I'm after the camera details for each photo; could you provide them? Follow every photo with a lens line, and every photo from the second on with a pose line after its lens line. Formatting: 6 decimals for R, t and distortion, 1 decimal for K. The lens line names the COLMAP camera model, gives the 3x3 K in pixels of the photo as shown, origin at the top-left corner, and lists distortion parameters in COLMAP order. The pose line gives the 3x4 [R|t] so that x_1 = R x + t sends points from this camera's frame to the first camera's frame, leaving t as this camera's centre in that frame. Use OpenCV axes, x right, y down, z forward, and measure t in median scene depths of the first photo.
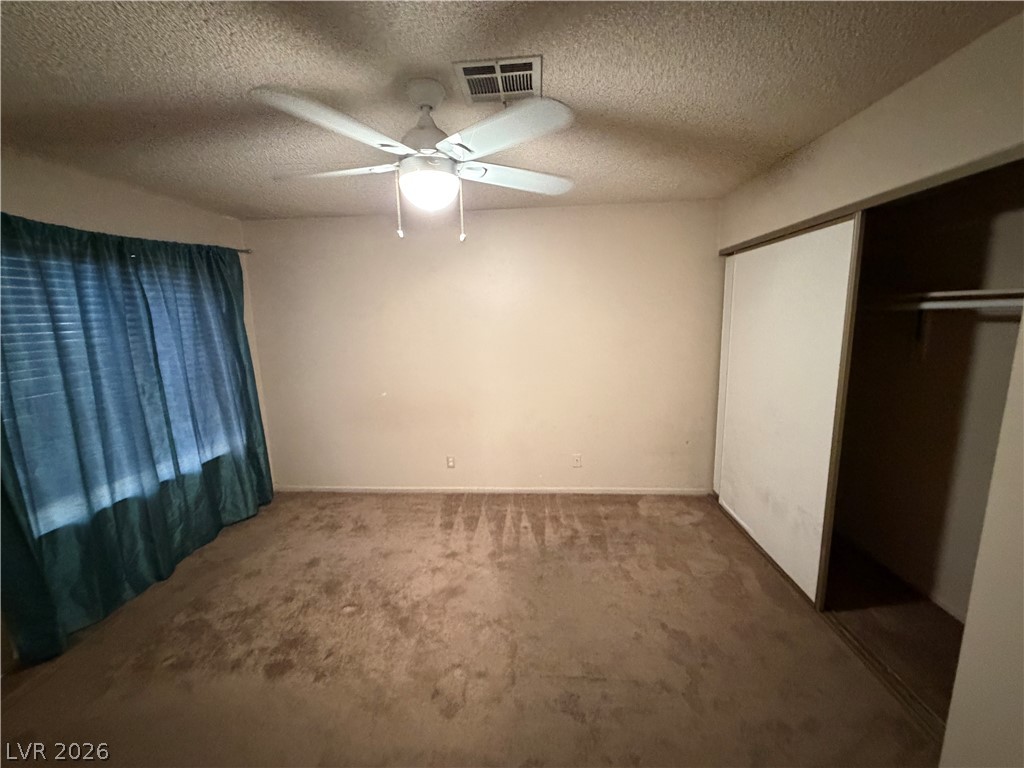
lens RADIAL K [[408.2, 0, 514.2], [0, 408.2, 386.7], [0, 0, 1]] dist [-0.000081, 0.000244]
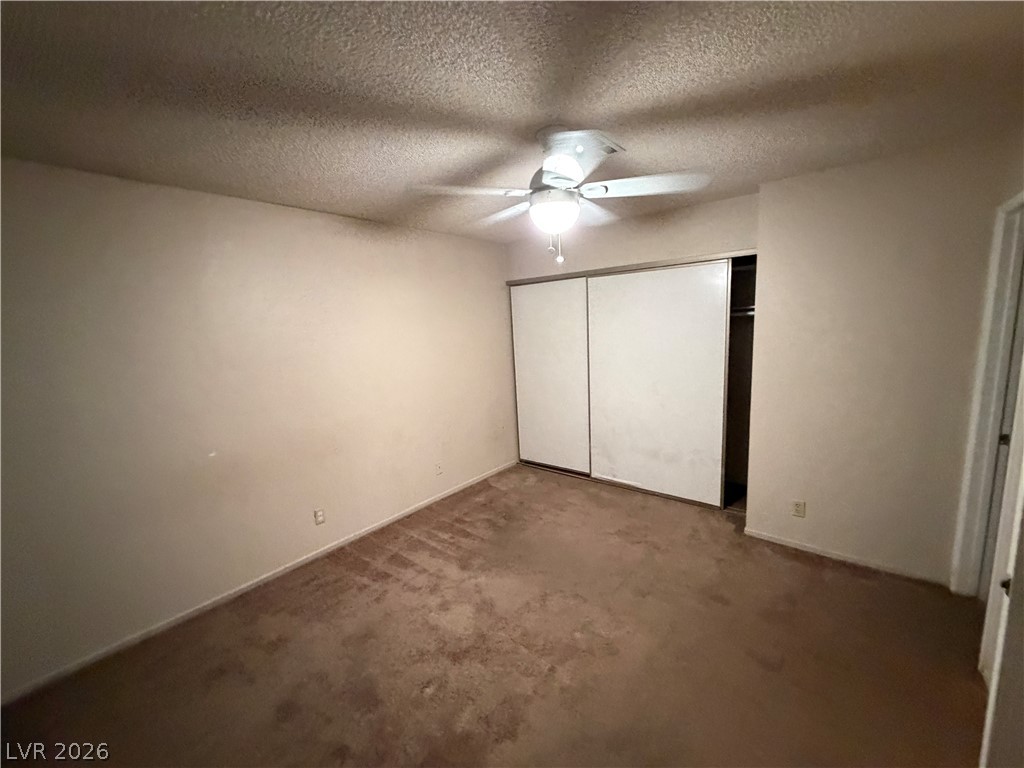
lens RADIAL K [[408.2, 0, 511.0], [0, 408.2, 386.1], [0, 0, 1]] dist [-0.000081, 0.000244]
pose [[0.577139, -0.128579, 0.806460, -0.644986], [0.171954, 0.984521, 0.033911, -0.035044], [-0.798338, 0.119103, 0.590315, 0.230888]]
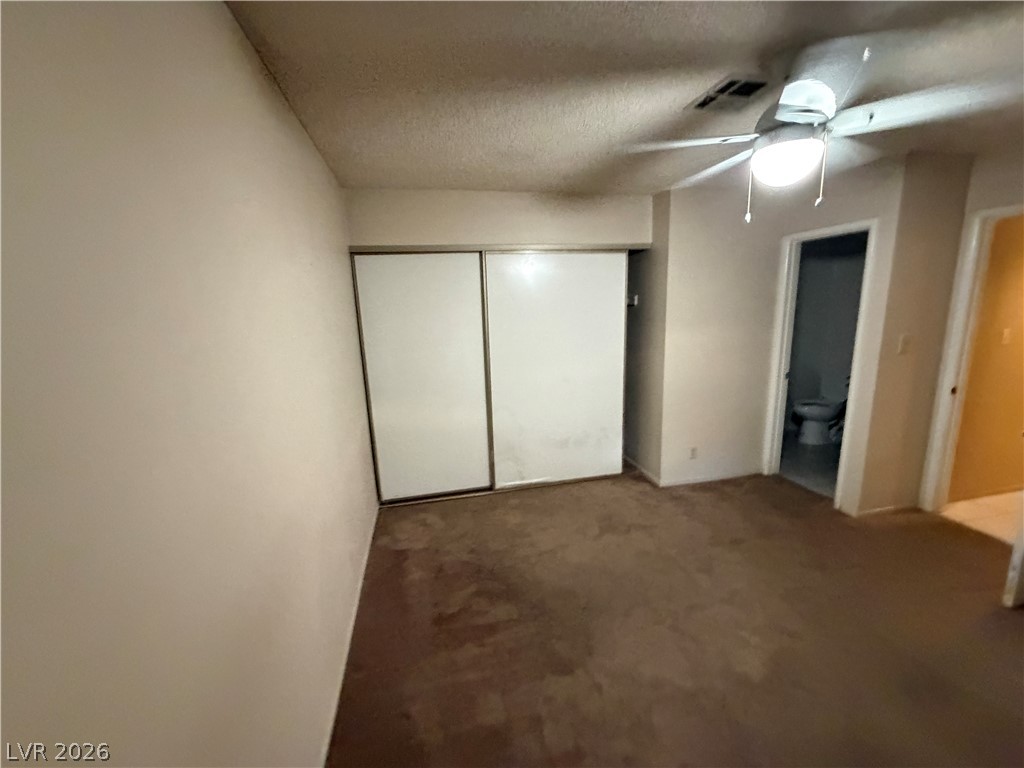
lens RADIAL K [[408.2, 0, 505.8], [0, 408.2, 377.5], [0, 0, 1]] dist [-0.000081, 0.000244]
pose [[-0.277598, -0.126600, 0.952319, -0.515223], [0.208219, 0.959788, 0.188288, -0.157479], [-0.937862, 0.250559, -0.240075, 0.989352]]
